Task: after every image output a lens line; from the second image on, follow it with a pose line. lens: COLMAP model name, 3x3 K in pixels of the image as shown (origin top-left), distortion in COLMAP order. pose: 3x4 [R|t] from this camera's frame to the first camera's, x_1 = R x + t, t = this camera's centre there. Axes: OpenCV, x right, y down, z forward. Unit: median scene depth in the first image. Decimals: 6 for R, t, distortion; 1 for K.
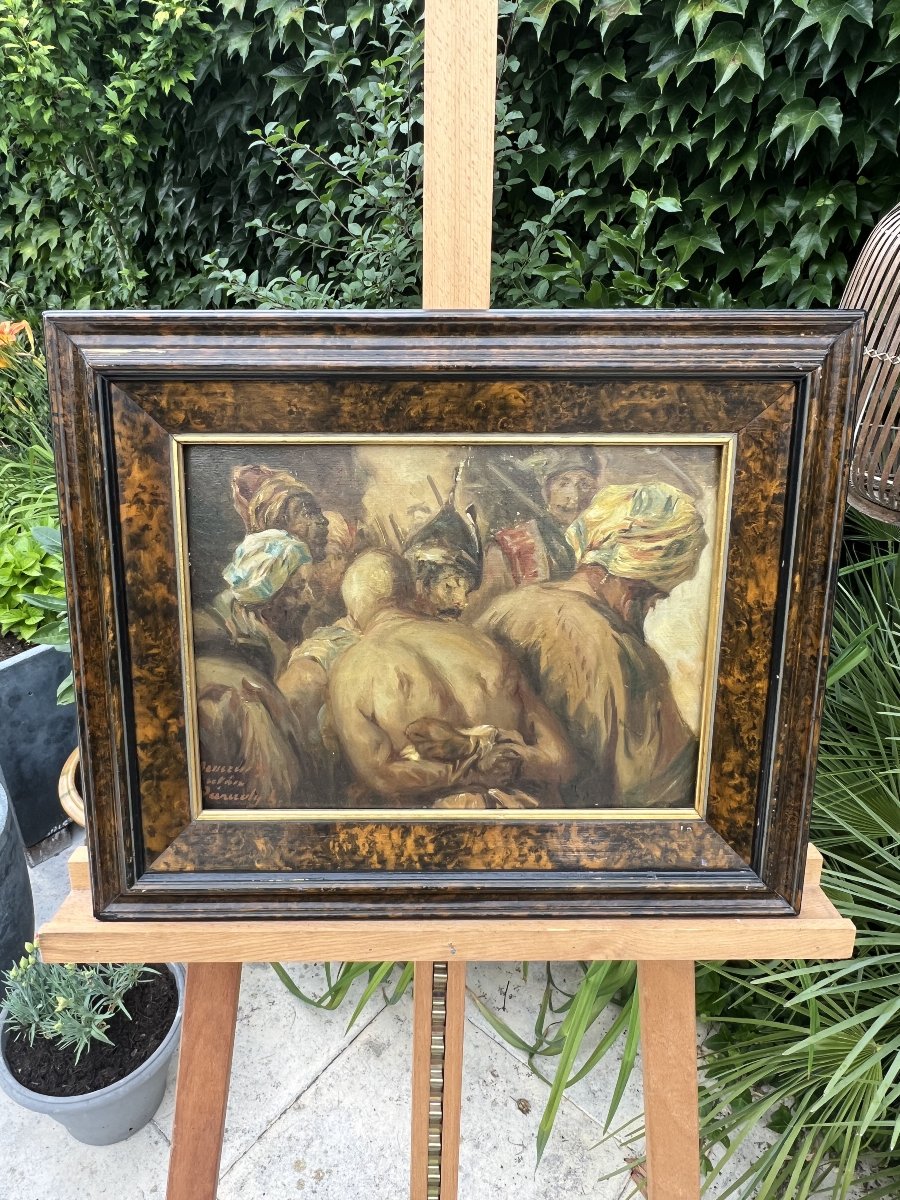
lens RADIAL K [[815.6, 0, 429.9], [0, 815.6, 590.0], [0, 0, 1]] dist [-0.008098, 0.009726]
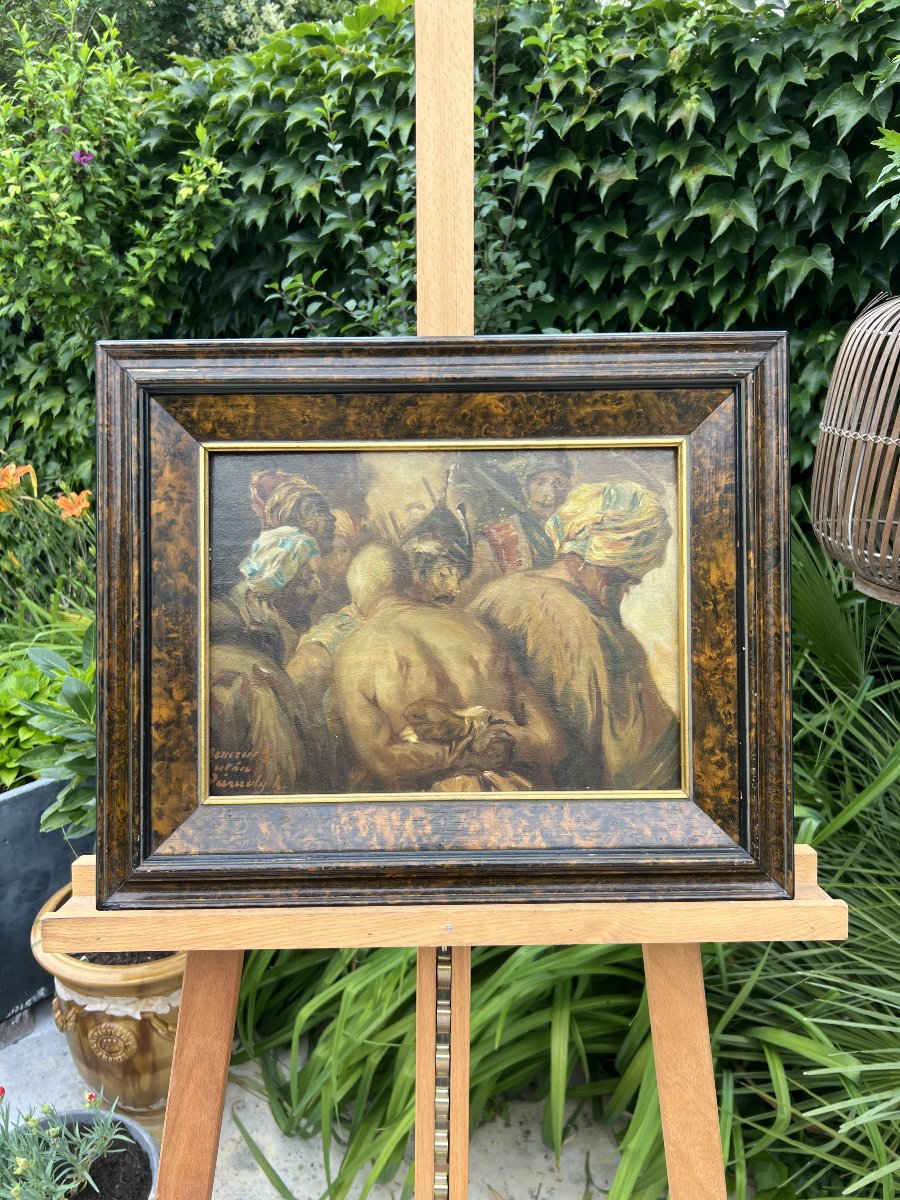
lens RADIAL K [[919.7, 0, 453.7], [0, 919.7, 603.0], [0, 0, 1]] dist [0.049635, -0.061881]
pose [[0.999935, -0.011243, 0.001619, 0.017866], [0.011329, 0.976702, -0.214299, 0.149426], [0.000828, 0.214304, 0.976767, -0.108607]]
